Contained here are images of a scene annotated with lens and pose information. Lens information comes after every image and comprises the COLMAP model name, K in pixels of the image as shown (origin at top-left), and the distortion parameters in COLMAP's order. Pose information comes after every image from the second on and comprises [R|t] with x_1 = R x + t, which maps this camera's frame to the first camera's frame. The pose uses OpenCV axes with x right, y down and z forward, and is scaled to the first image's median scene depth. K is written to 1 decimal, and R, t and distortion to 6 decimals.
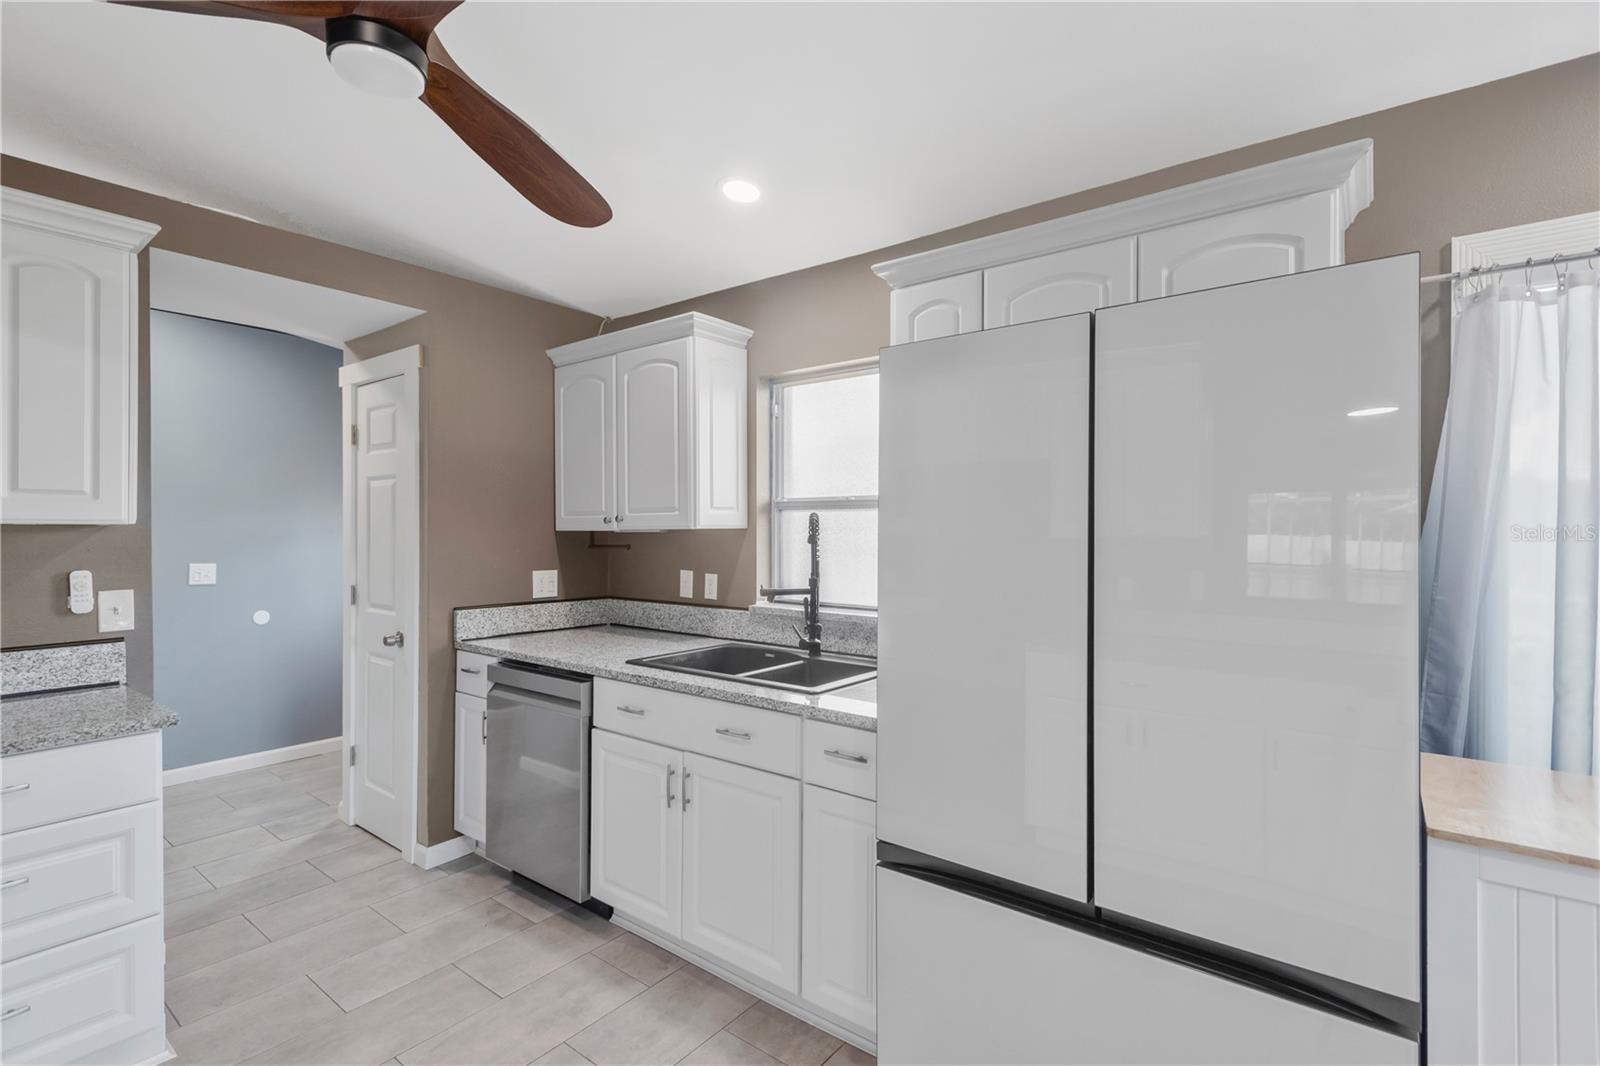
lens RADIAL K [[746.5, 0, 801.9], [0, 746.5, 532.0], [0, 0, 1]] dist [0.003952, -0.000333]
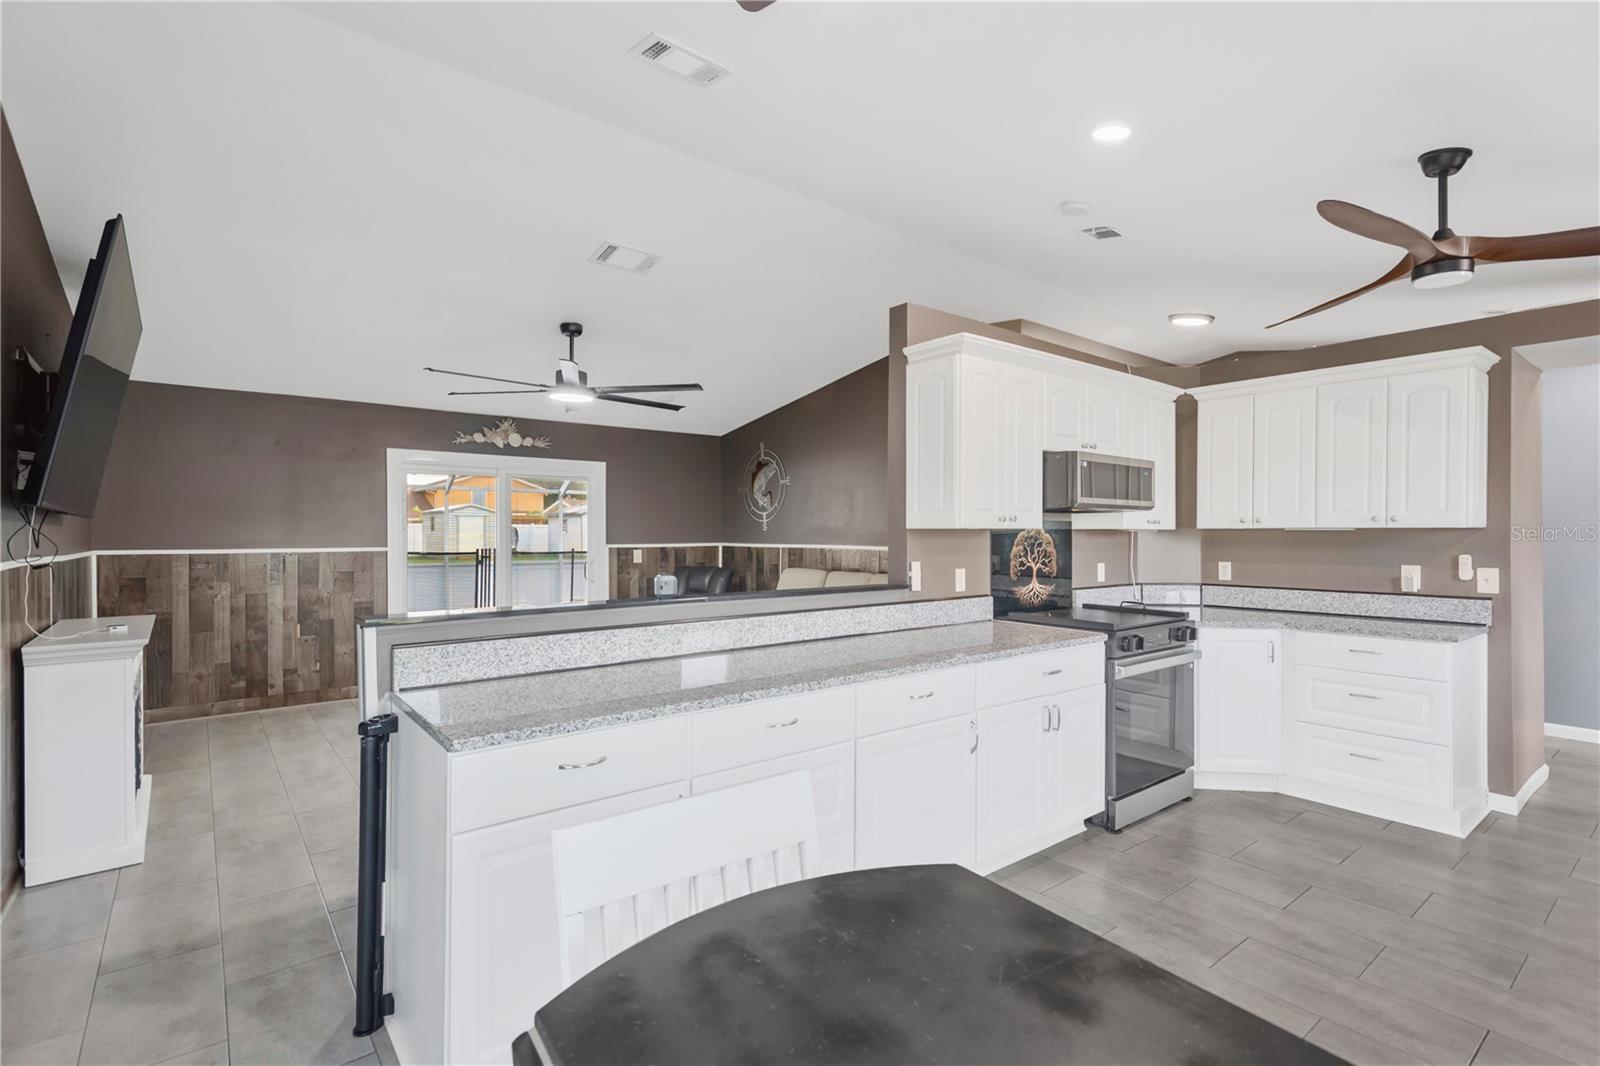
lens RADIAL K [[746.5, 0, 801.9], [0, 746.5, 532.0], [0, 0, 1]] dist [0.003952, -0.000333]
pose [[-0.227601, -0.002066, -0.973752, 0.755776], [-0.004378, 0.999990, -0.001098, 0.005700], [0.973745, 0.004013, -0.227607, -0.059794]]
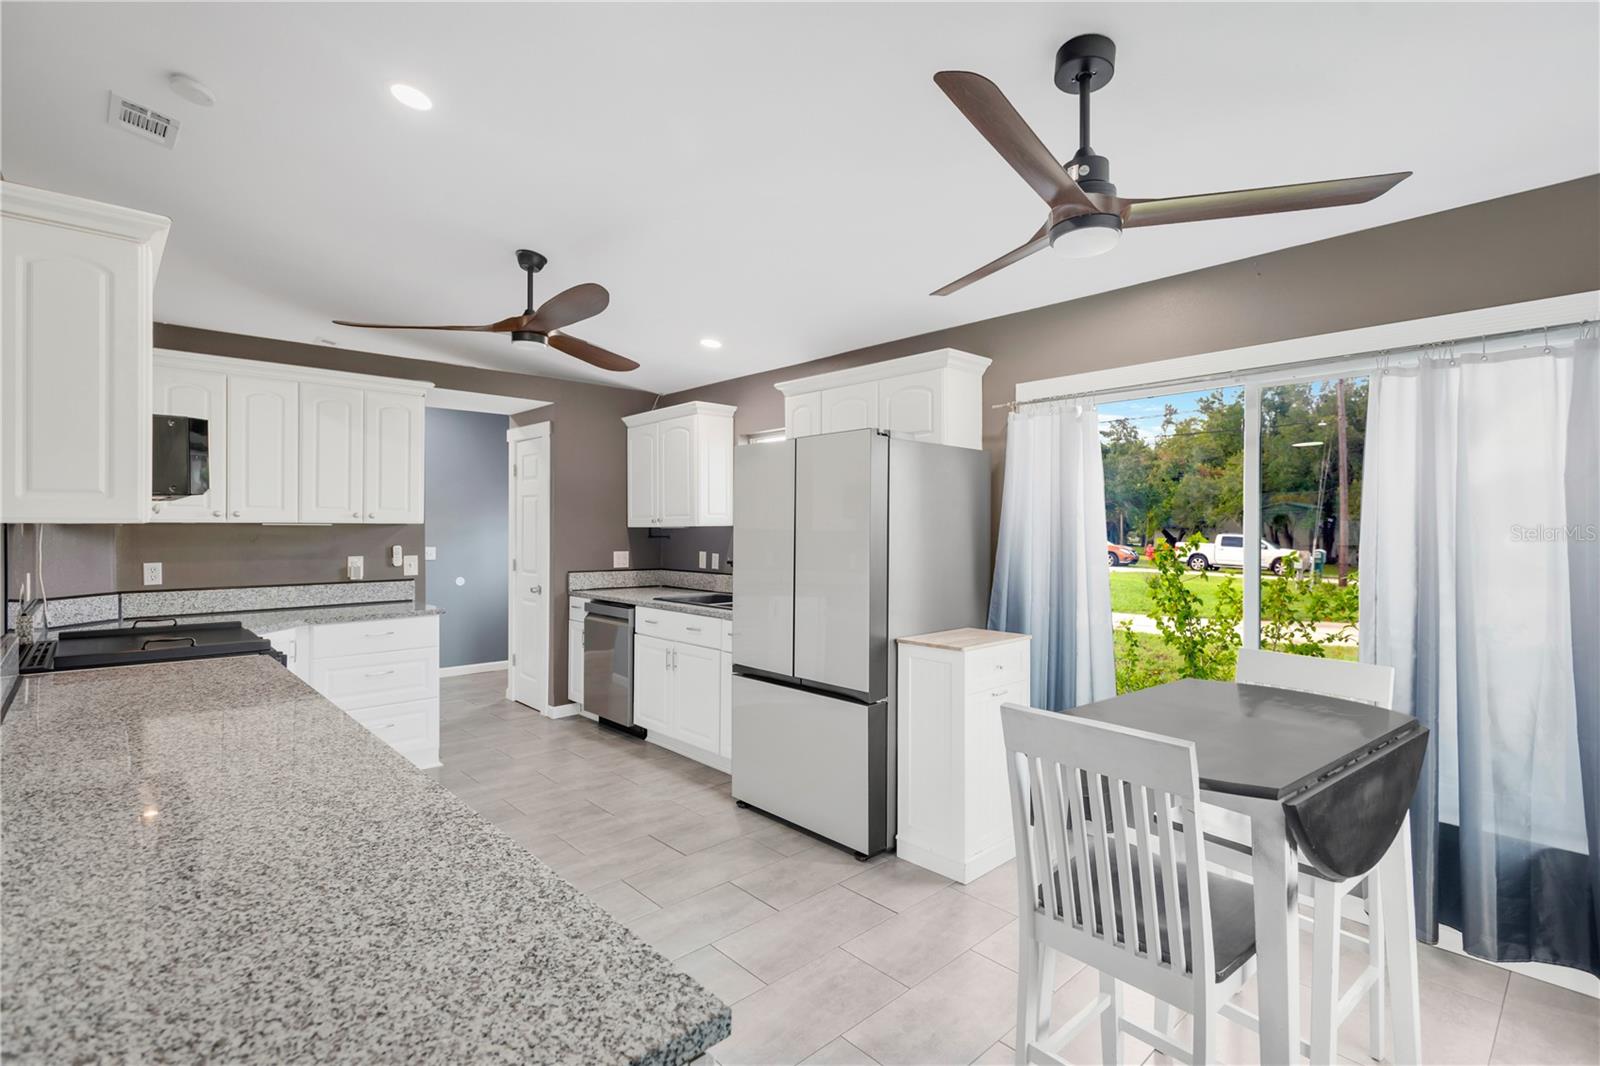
lens RADIAL K [[746.5, 0, 801.9], [0, 746.5, 532.0], [0, 0, 1]] dist [0.003952, -0.000333]
pose [[0.986683, 0.002862, -0.162627, 0.362461], [-0.002319, 0.999991, 0.003531, 0.002060], [0.162636, -0.003107, 0.986681, -0.642653]]
